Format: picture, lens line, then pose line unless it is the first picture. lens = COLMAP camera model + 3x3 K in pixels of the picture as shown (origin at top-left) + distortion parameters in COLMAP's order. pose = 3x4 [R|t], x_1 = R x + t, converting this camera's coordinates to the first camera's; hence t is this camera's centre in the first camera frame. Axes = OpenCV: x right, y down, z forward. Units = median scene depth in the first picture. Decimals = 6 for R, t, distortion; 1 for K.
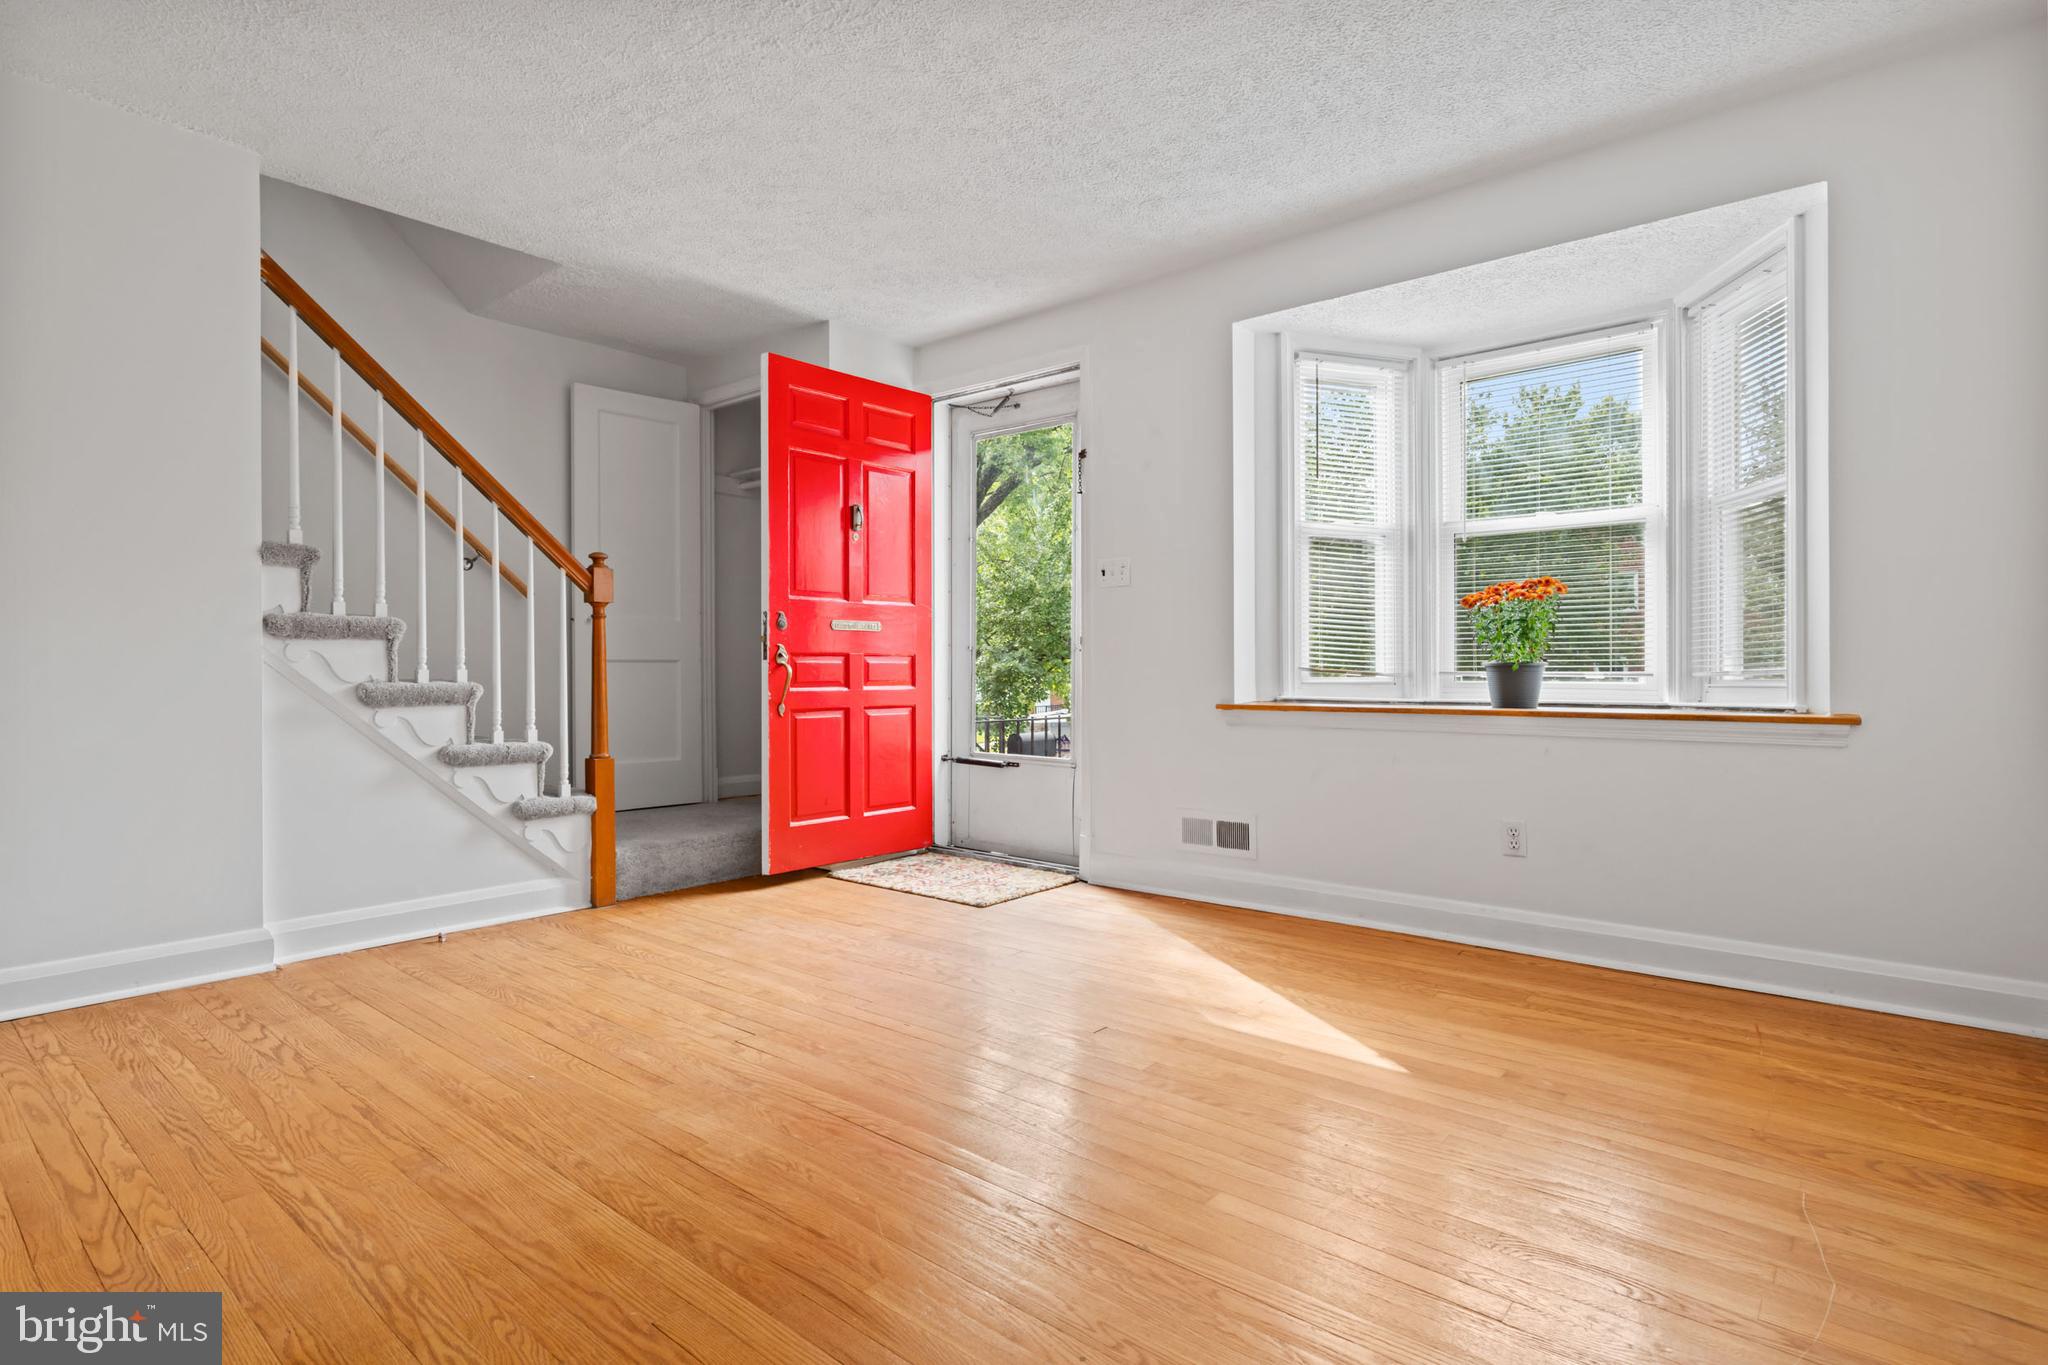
lens RADIAL K [[1024.0, 0, 1009.3], [0, 1024.0, 676.7], [0, 0, 1]] dist [-0.003513, 0.000246]
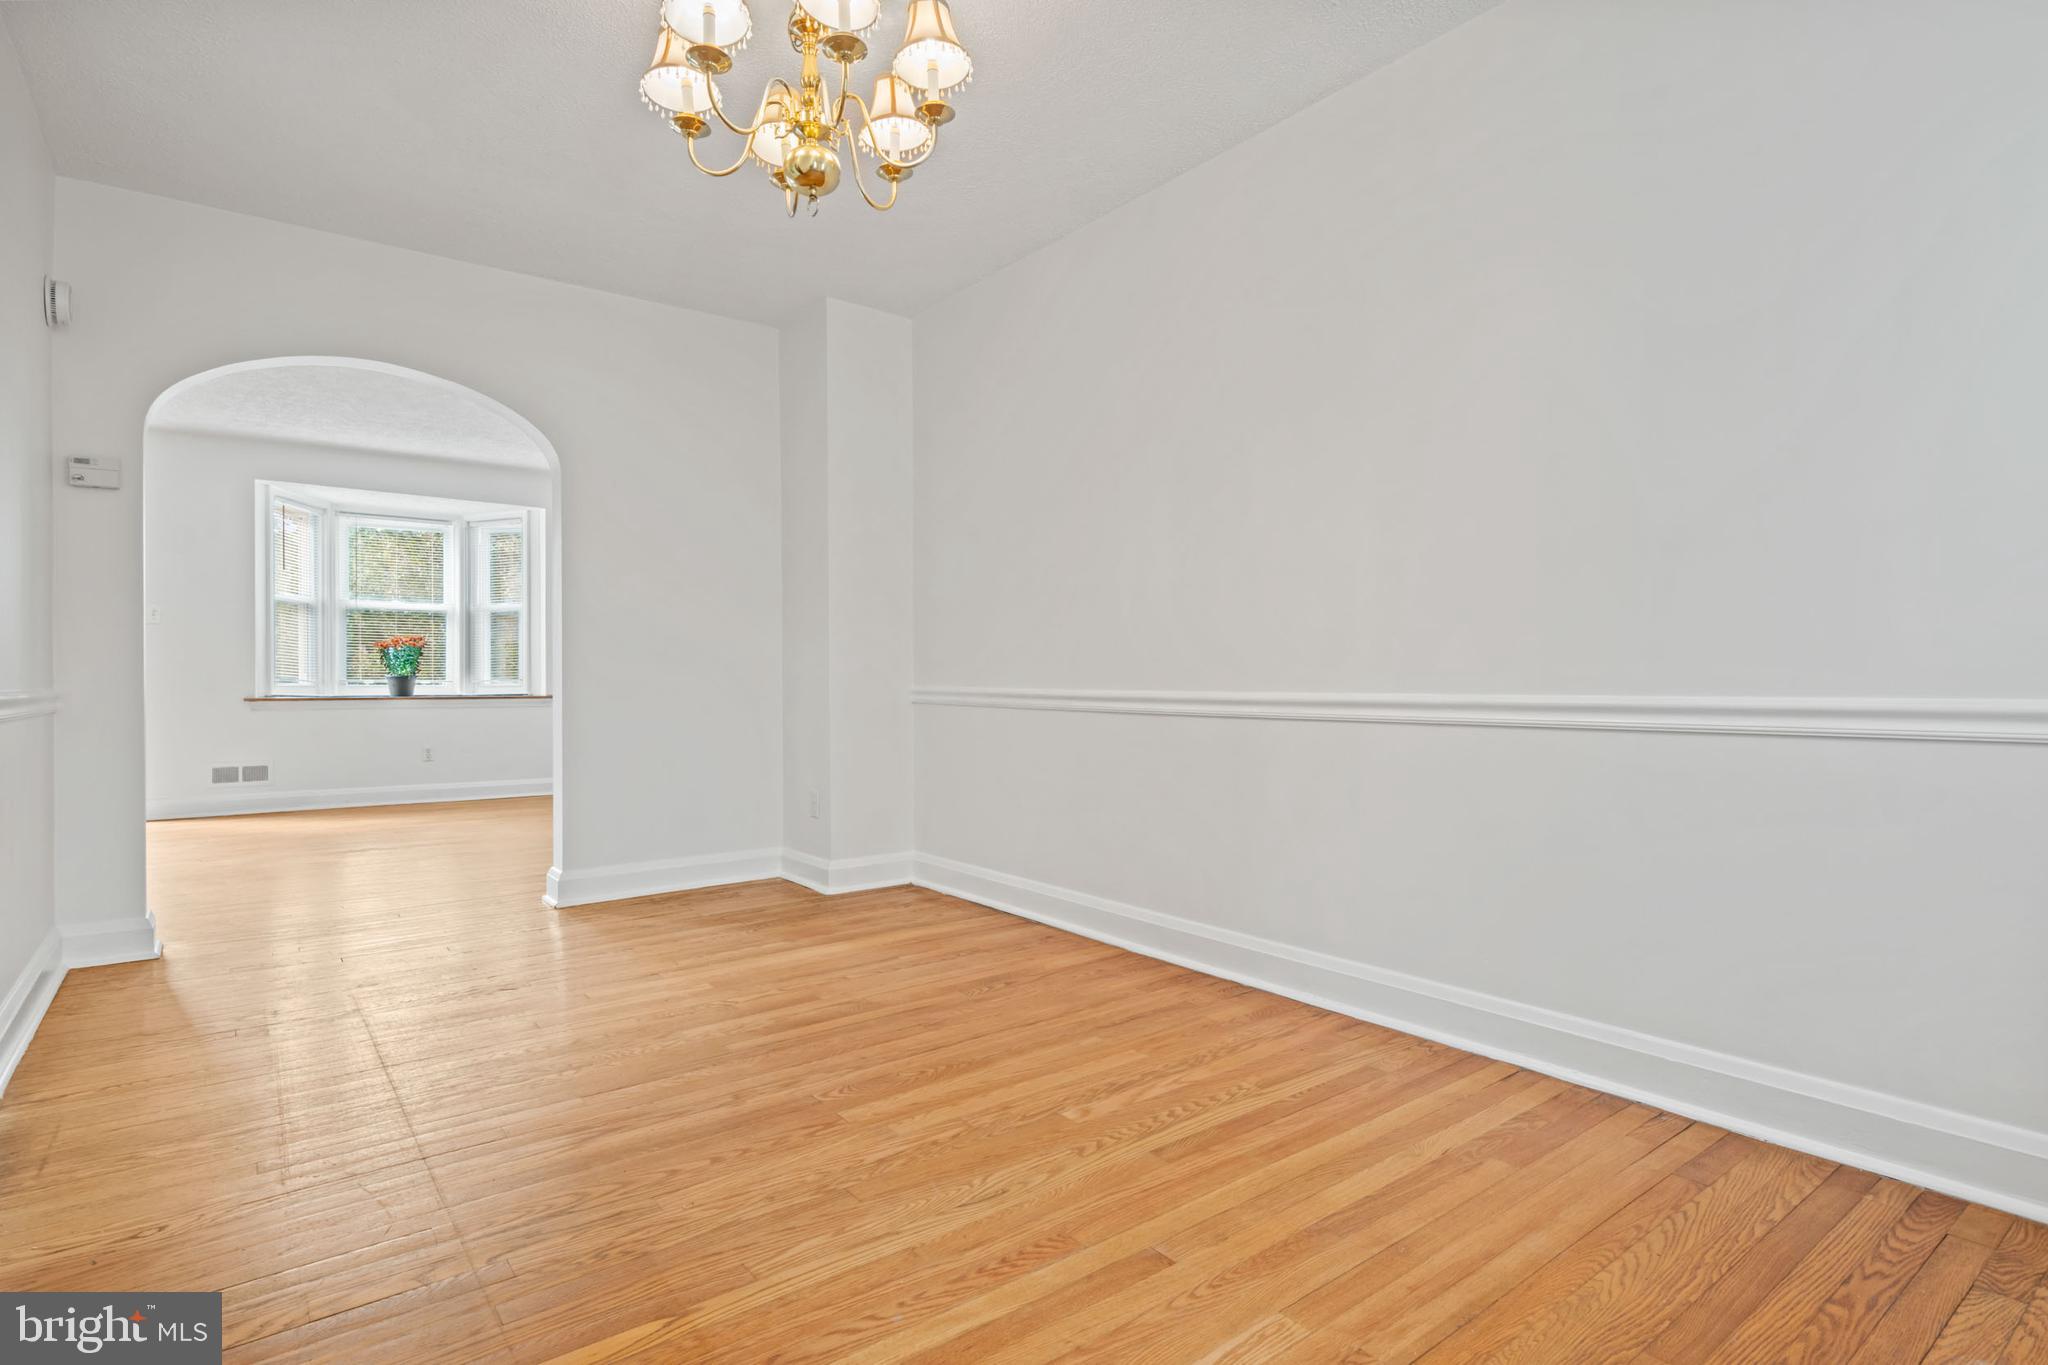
lens RADIAL K [[1024.0, 0, 1054.5], [0, 1024.0, 689.1], [0, 0, 1]] dist [-0.003513, 0.000246]
pose [[0.186377, -0.005700, 0.982462, -1.320779], [0.002512, 0.999983, 0.005325, 0.006442], [-0.982475, 0.001475, 0.186388, -0.707436]]
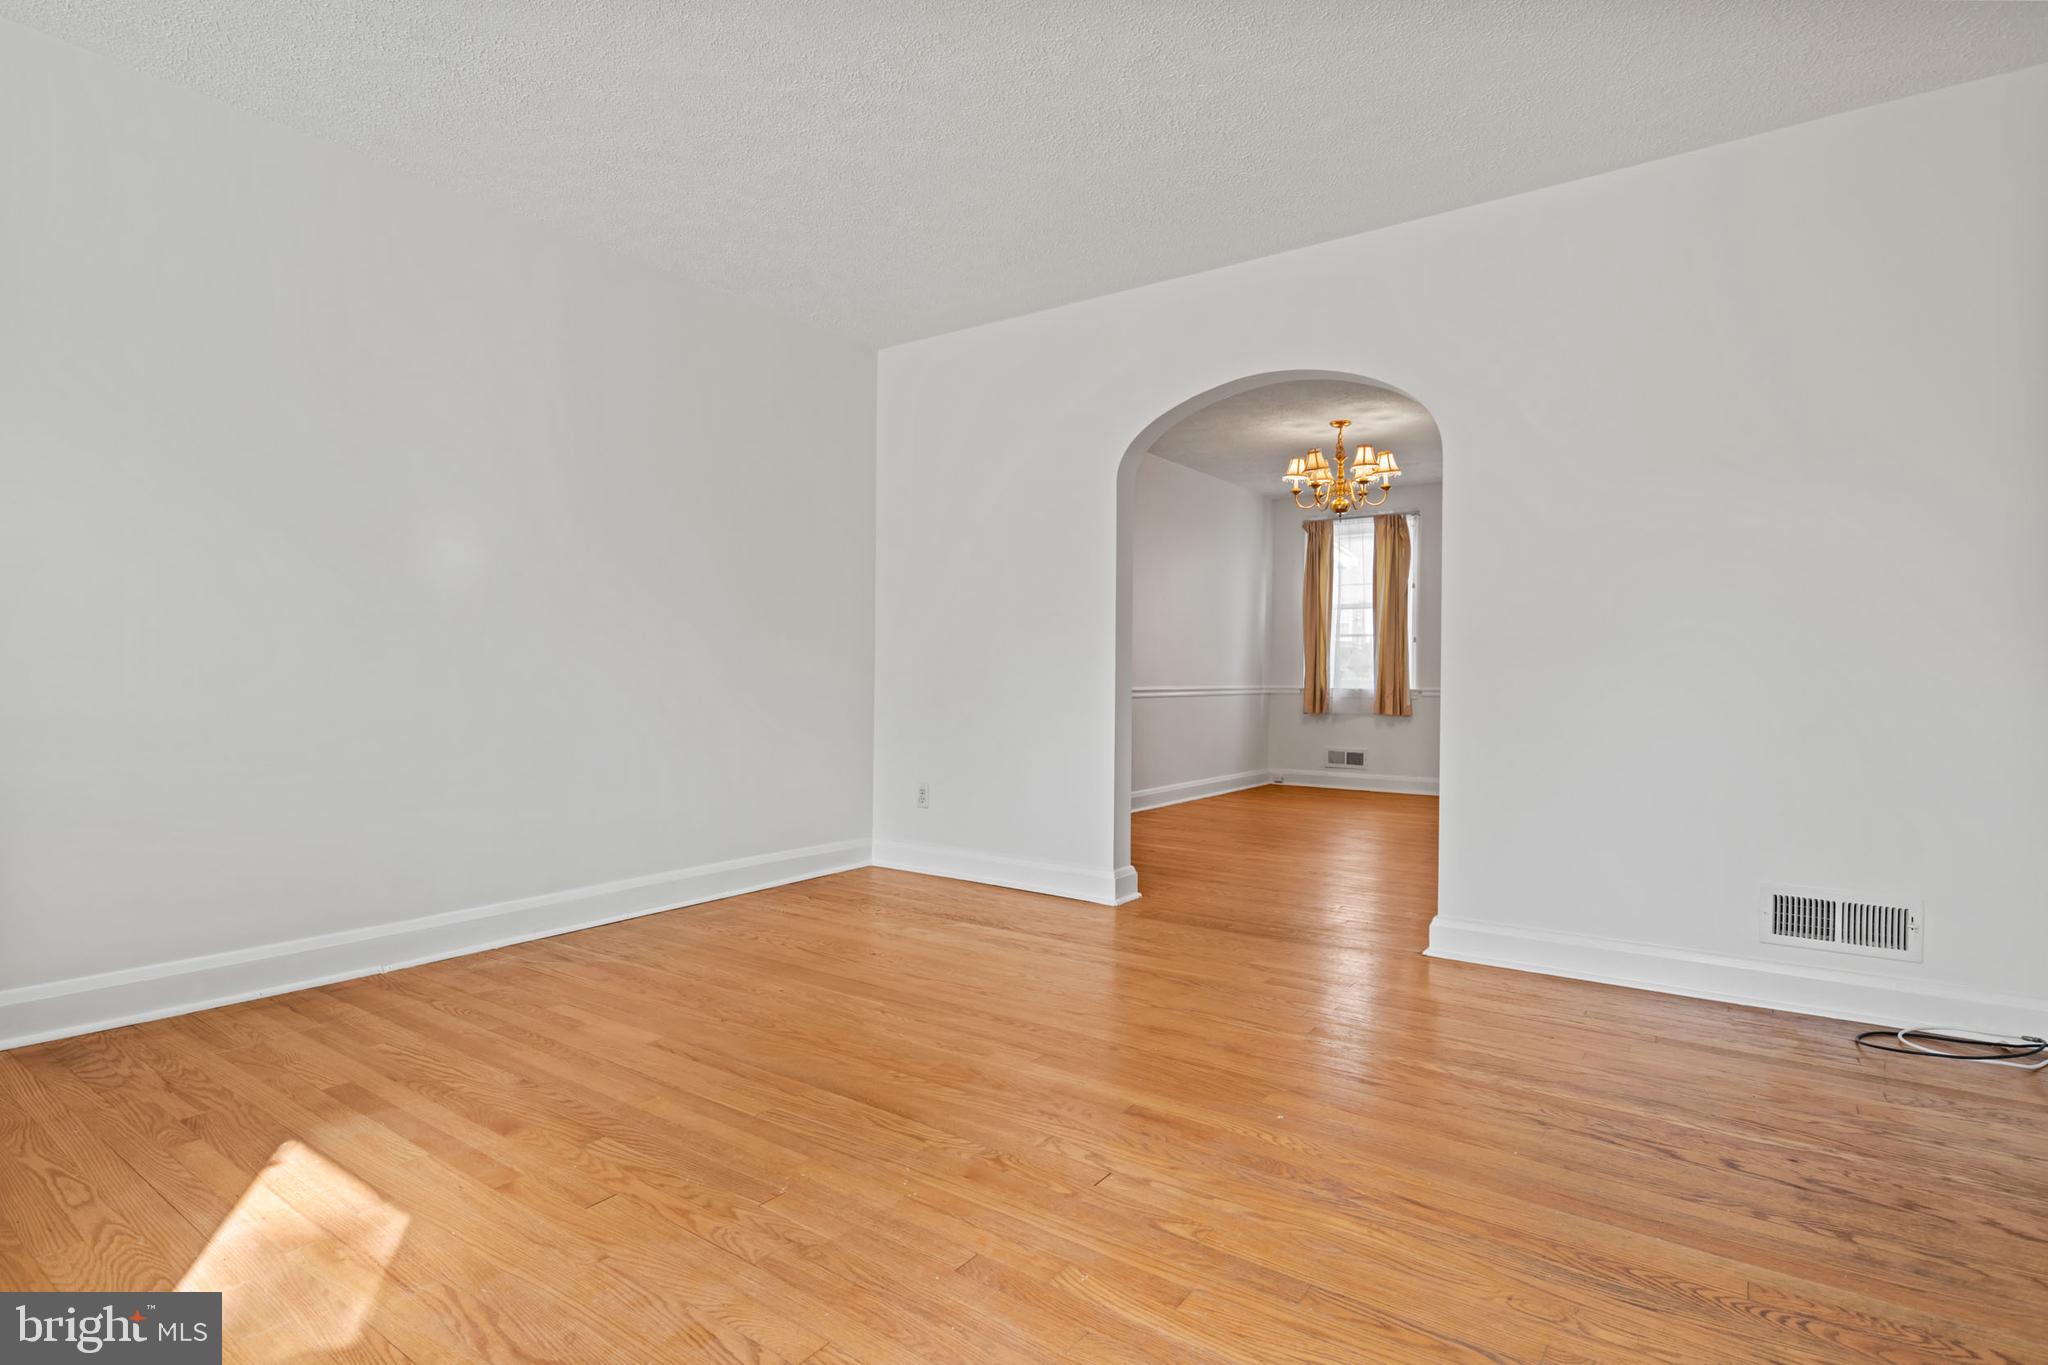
lens RADIAL K [[1024.0, 0, 1034.2], [0, 1024.0, 685.9], [0, 0, 1]] dist [-0.003513, 0.000246]
pose [[-0.995358, -0.005979, -0.096054, -0.093836], [-0.007130, 0.999907, 0.011646, -0.008264], [0.095975, 0.012277, -0.995308, 1.194903]]
